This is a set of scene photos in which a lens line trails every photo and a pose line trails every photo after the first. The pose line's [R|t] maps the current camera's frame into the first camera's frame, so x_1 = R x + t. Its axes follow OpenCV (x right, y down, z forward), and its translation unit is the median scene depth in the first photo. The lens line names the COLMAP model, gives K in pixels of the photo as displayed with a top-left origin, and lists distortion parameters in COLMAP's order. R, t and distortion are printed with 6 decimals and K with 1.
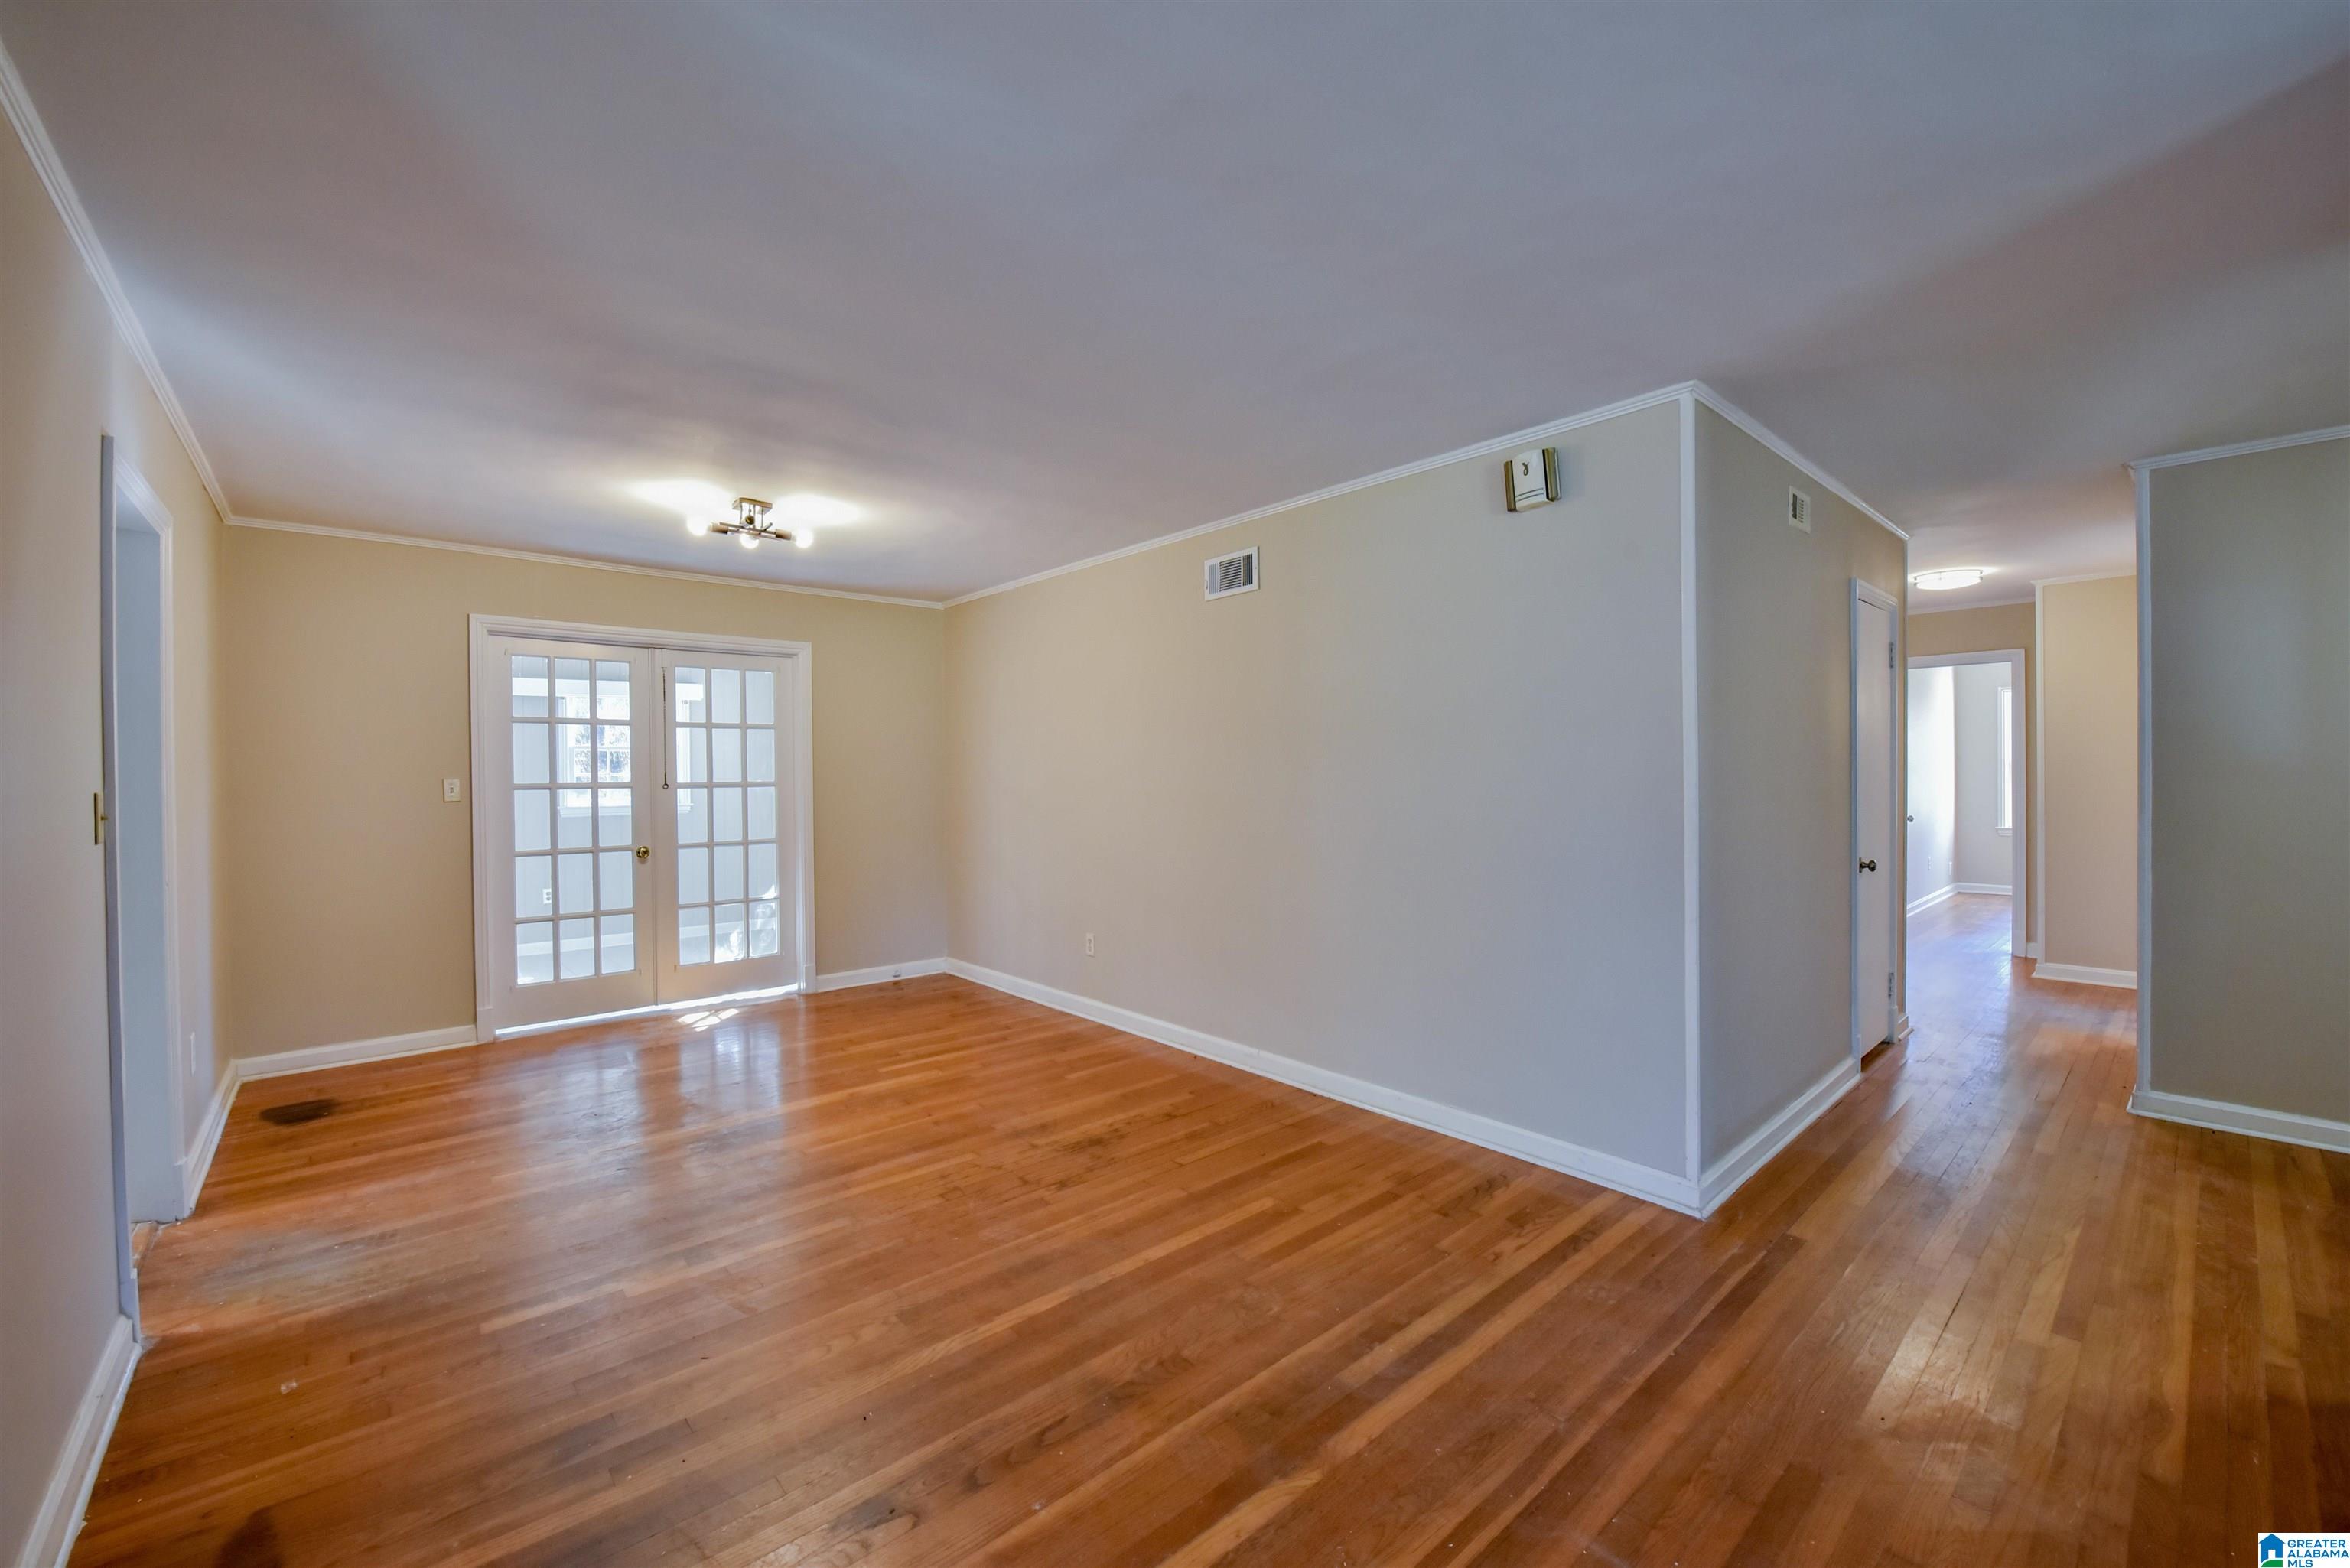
lens RADIAL K [[933.1, 0, 1174.6], [0, 933.1, 762.2], [0, 0, 1]] dist [-0.017363, -0.002104]
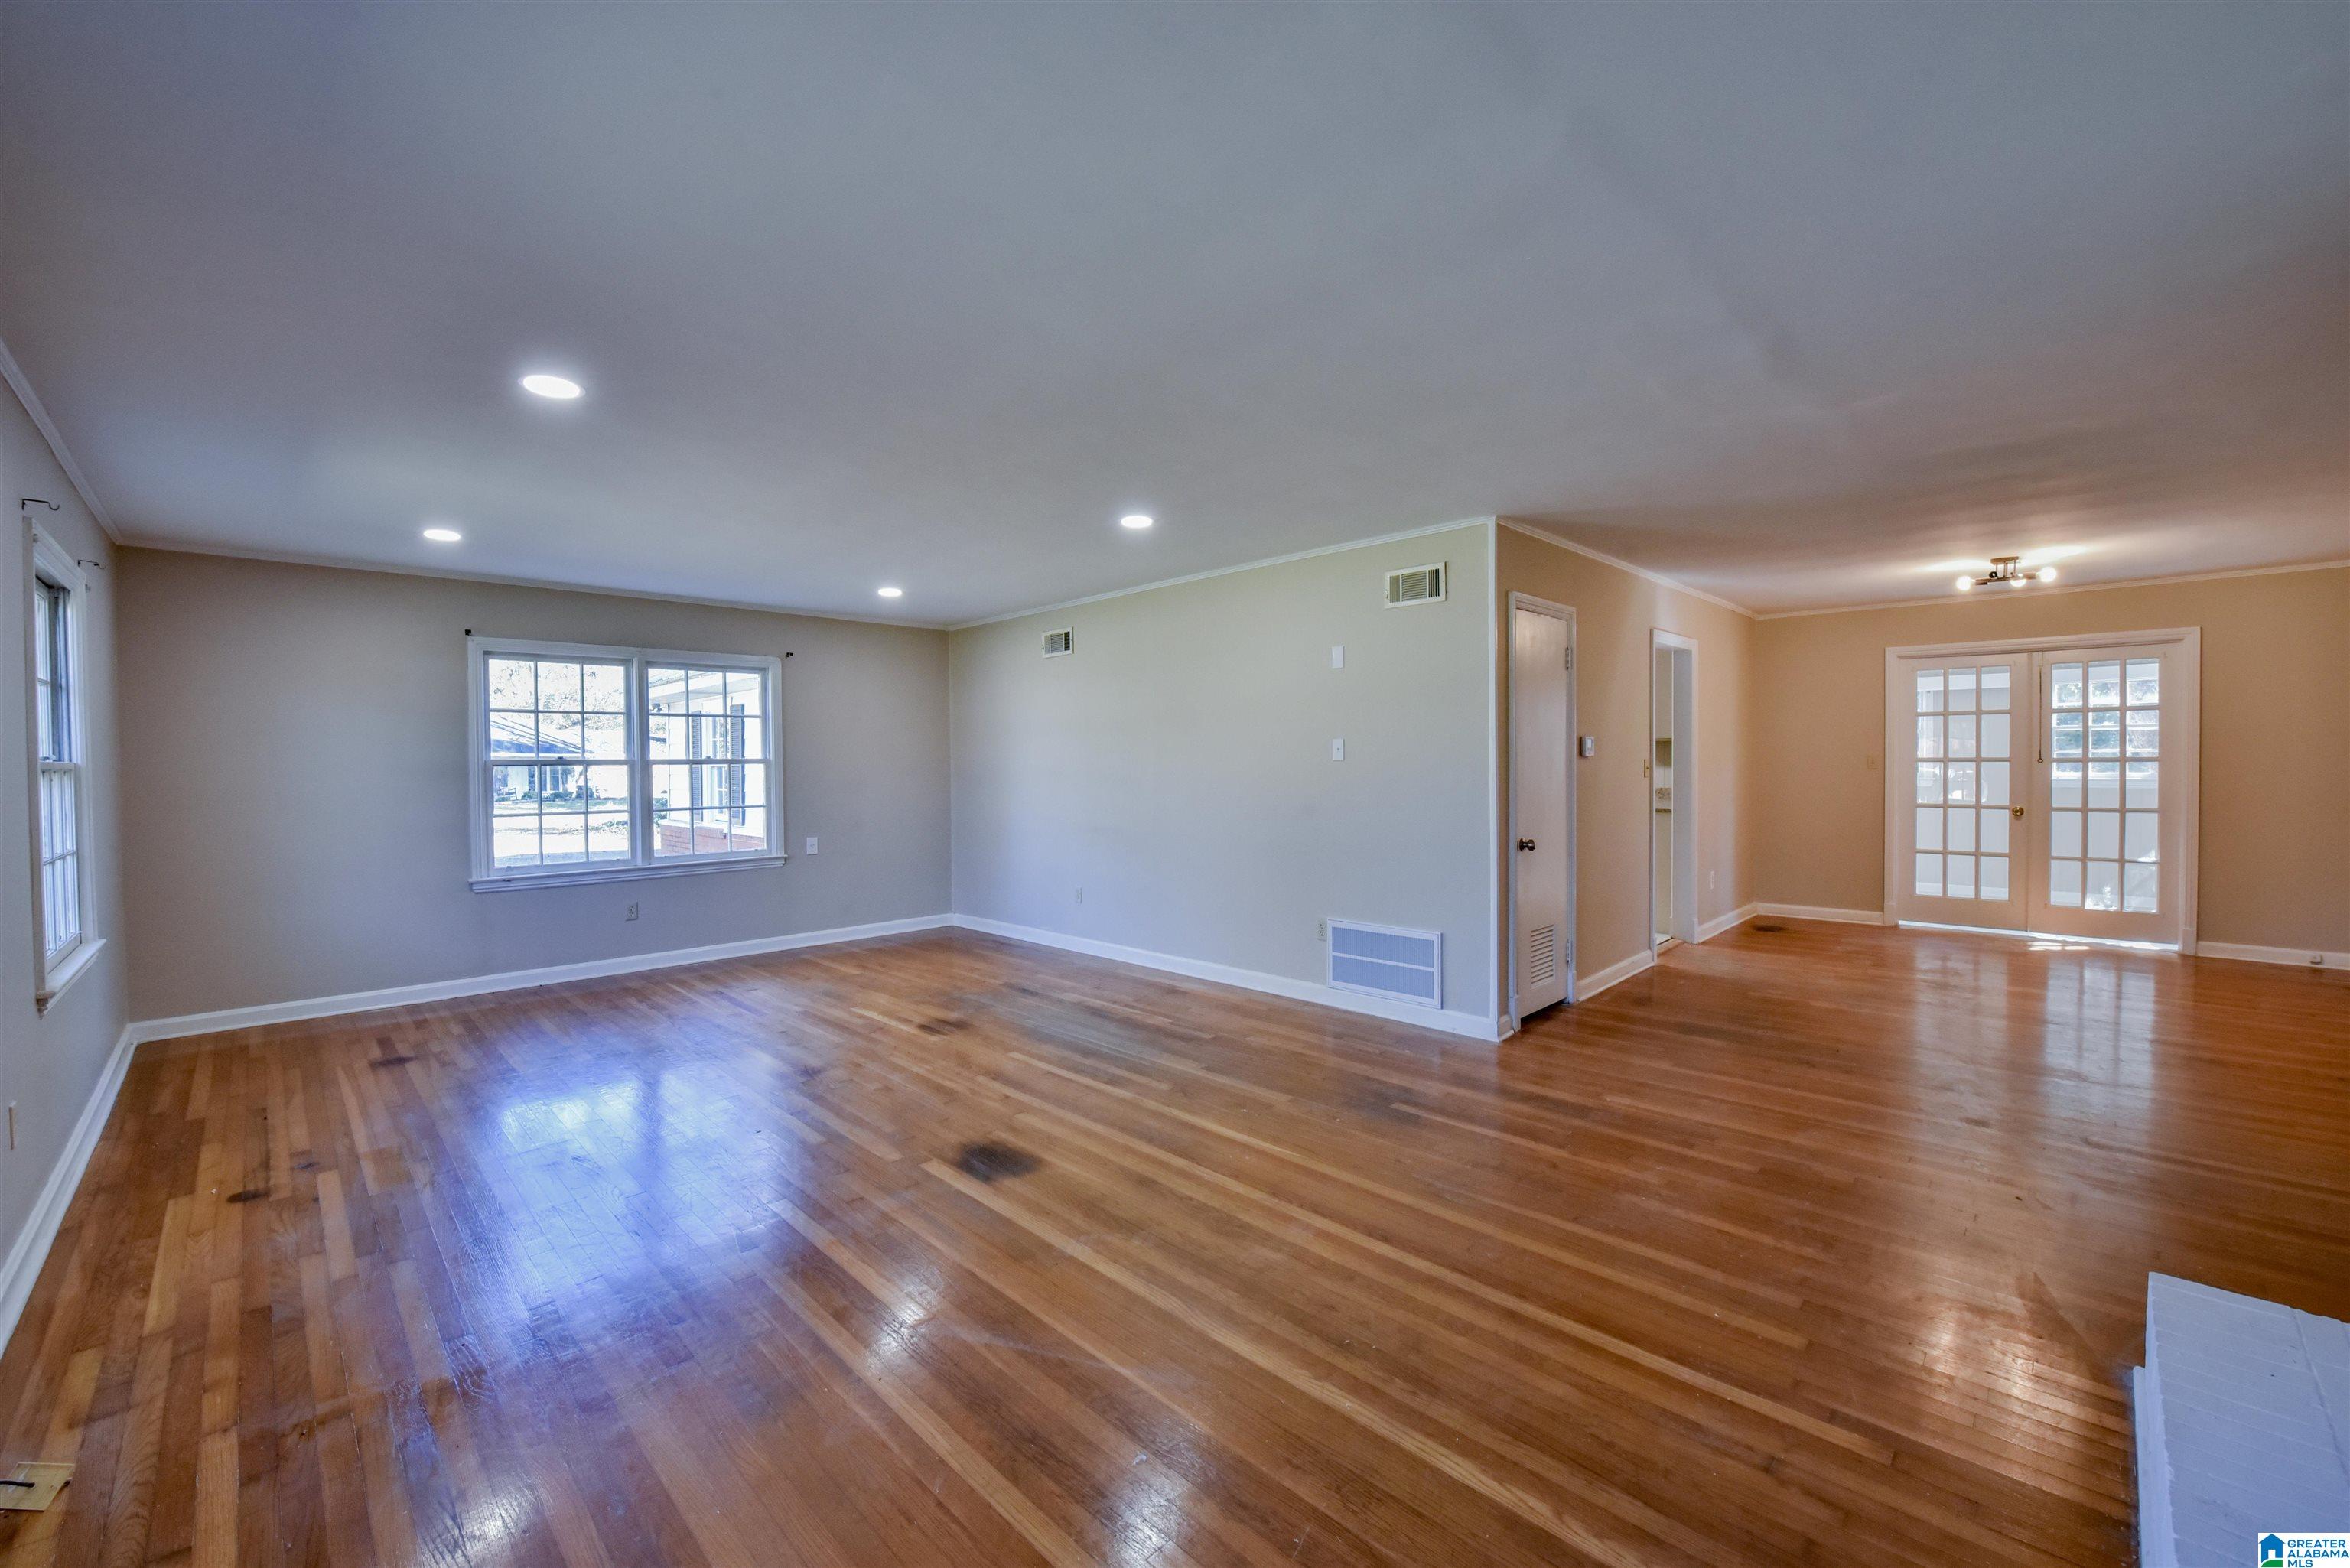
lens RADIAL K [[933.1, 0, 1180.1], [0, 933.1, 781.3], [0, 0, 1]] dist [-0.017363, -0.002104]
pose [[0.061450, 0.029583, -0.997672, 0.672325], [0.018358, 0.999358, 0.030764, -0.006396], [0.997941, -0.020206, 0.060868, -0.260340]]
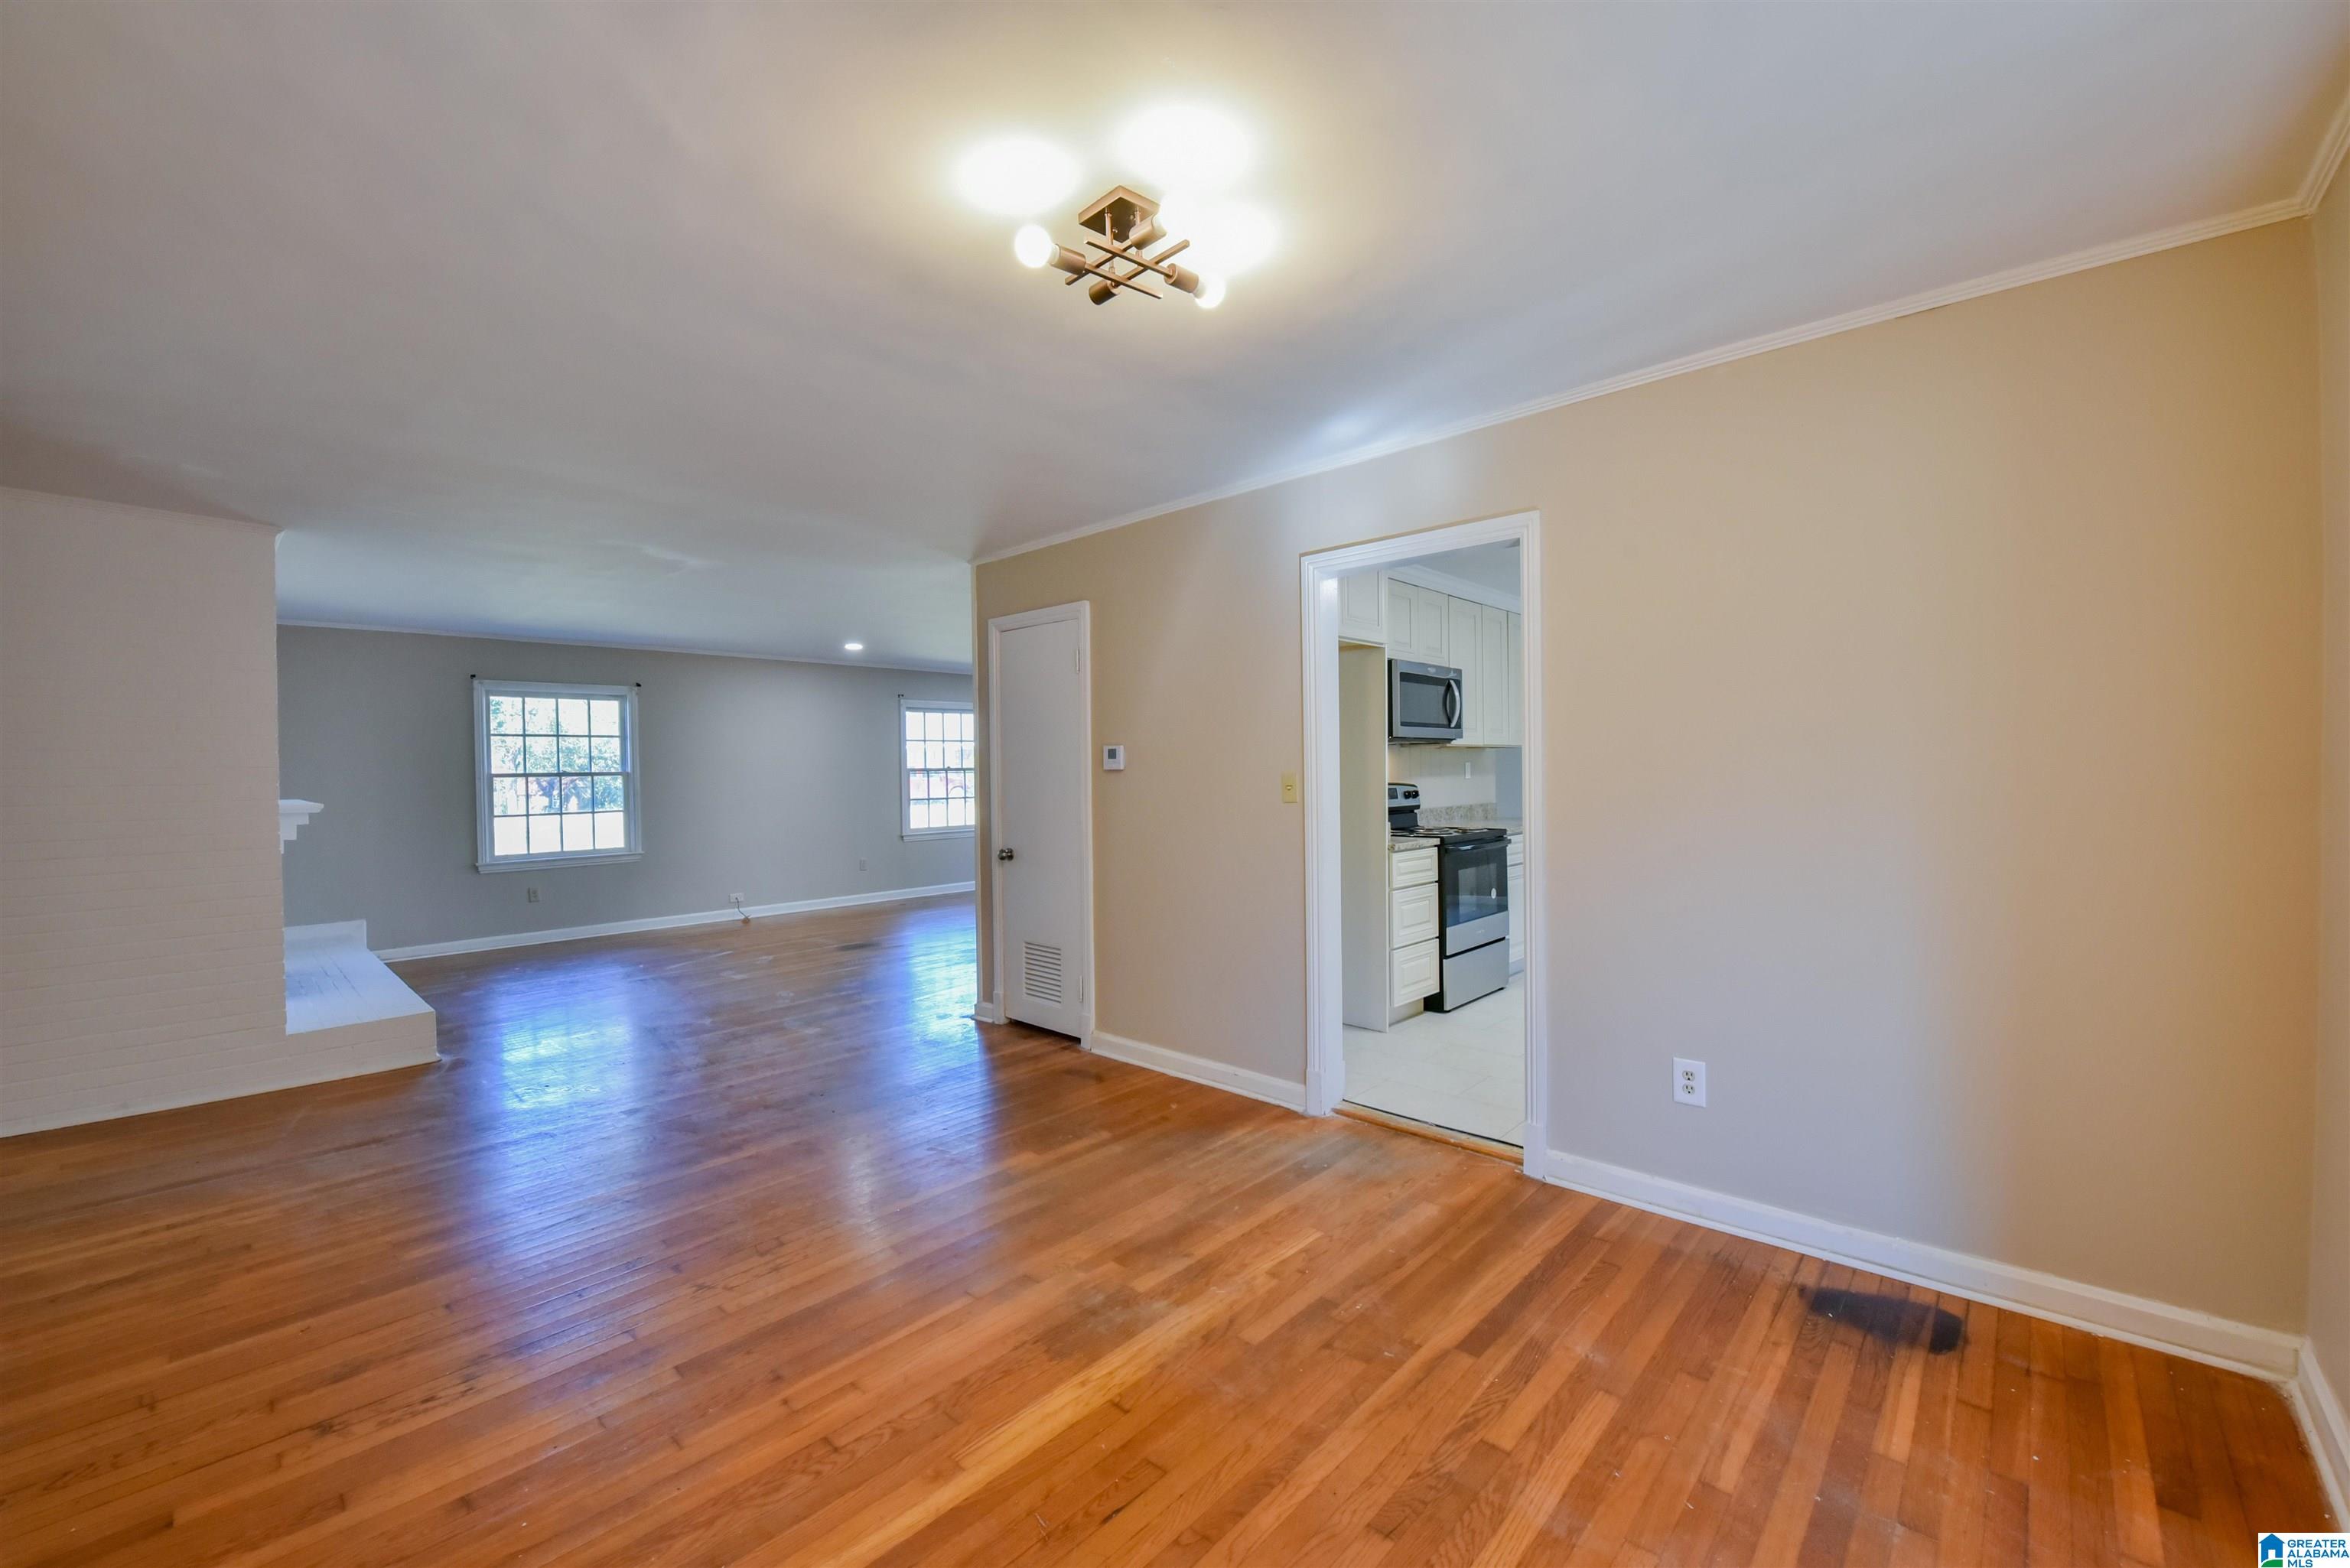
lens RADIAL K [[933.1, 0, 1181.7], [0, 933.1, 778.6], [0, 0, 1]] dist [-0.017363, -0.002104]
pose [[-0.994420, 0.022344, -0.103102, -0.331831], [0.022071, 0.999749, 0.003789, 0.012868], [0.103160, 0.001492, -0.994664, 1.157330]]
